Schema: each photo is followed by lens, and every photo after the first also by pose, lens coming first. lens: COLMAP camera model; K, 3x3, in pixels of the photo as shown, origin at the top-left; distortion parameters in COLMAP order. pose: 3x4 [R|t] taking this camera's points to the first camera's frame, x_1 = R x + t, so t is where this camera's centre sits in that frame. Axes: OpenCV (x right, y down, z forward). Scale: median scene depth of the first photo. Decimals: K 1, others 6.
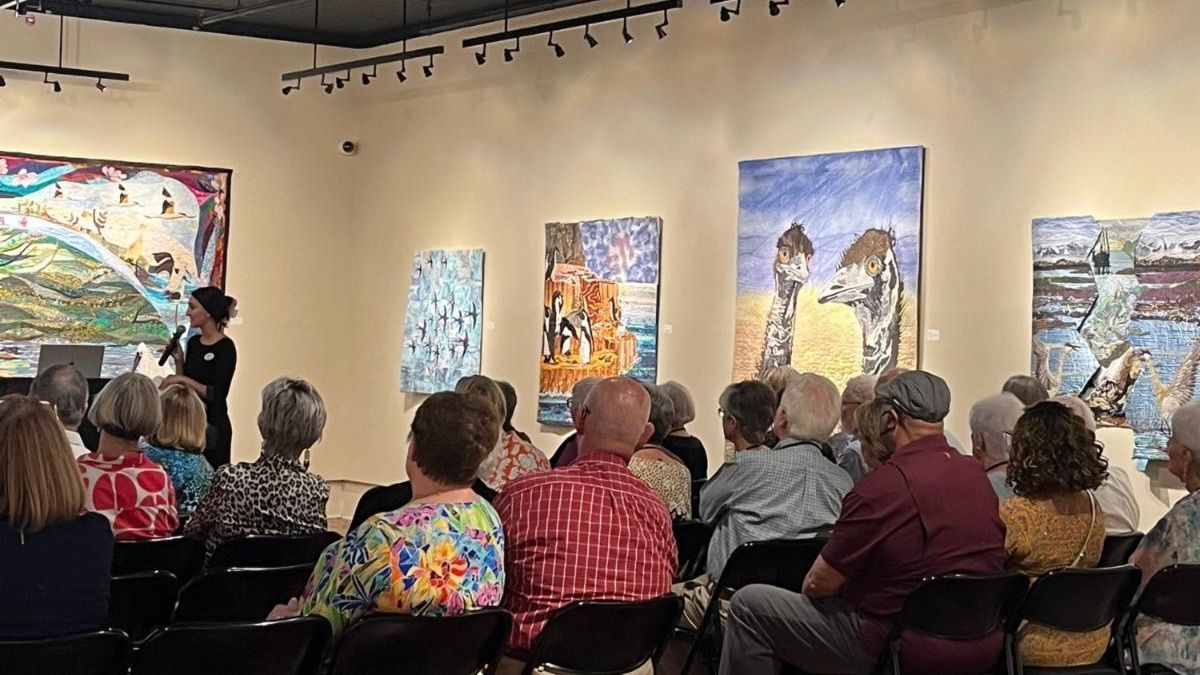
lens RADIAL K [[2047.2, 0, 600.1], [0, 2047.2, 340.4], [0, 0, 1]] dist [0.104593, 0.000000]
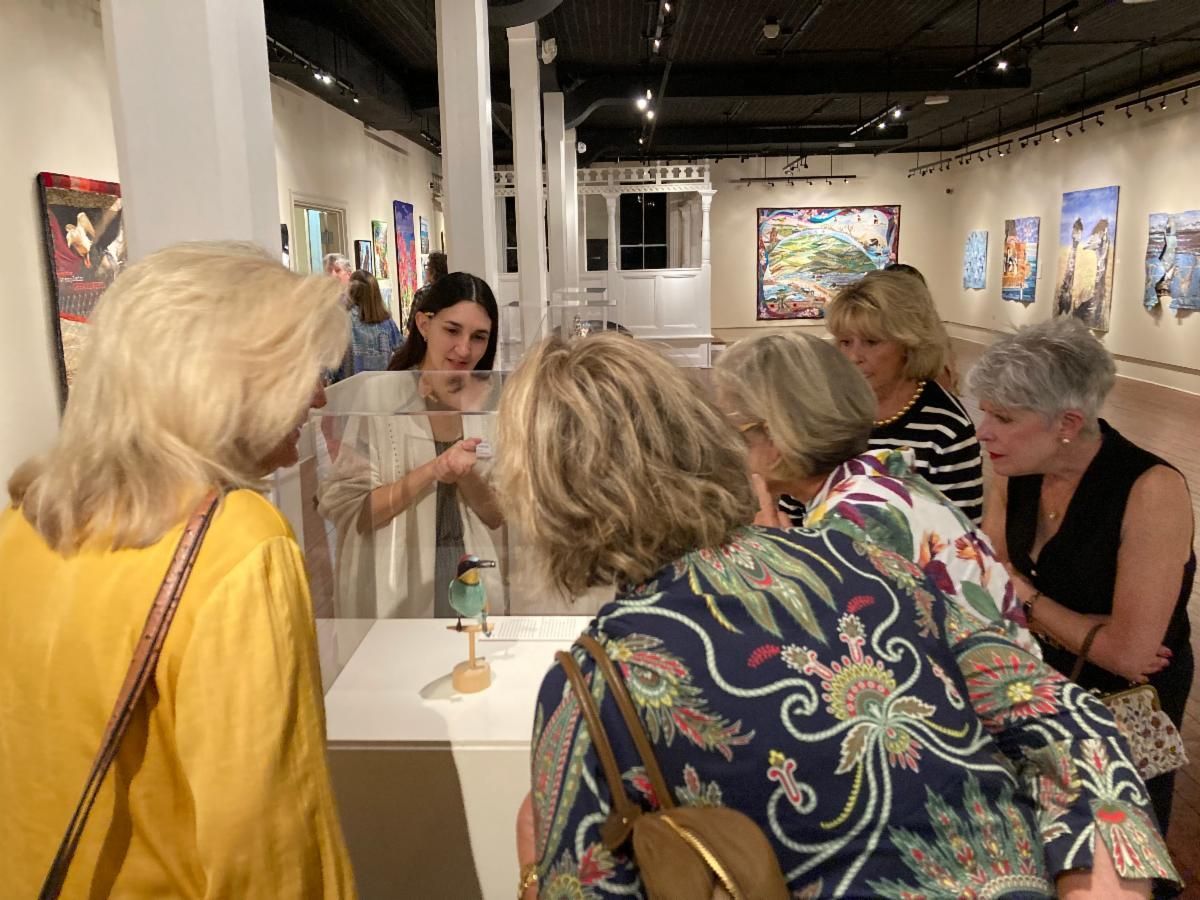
lens RADIAL K [[904.9, 0, 598.9], [0, 904.9, 450.0], [0, 0, 1]] dist [-0.003613, -0.001929]
pose [[0.806772, 0.073064, -0.586328, 0.251363], [0.047241, 0.981172, 0.187269, -0.010564], [0.588971, -0.178782, 0.788131, -0.250419]]
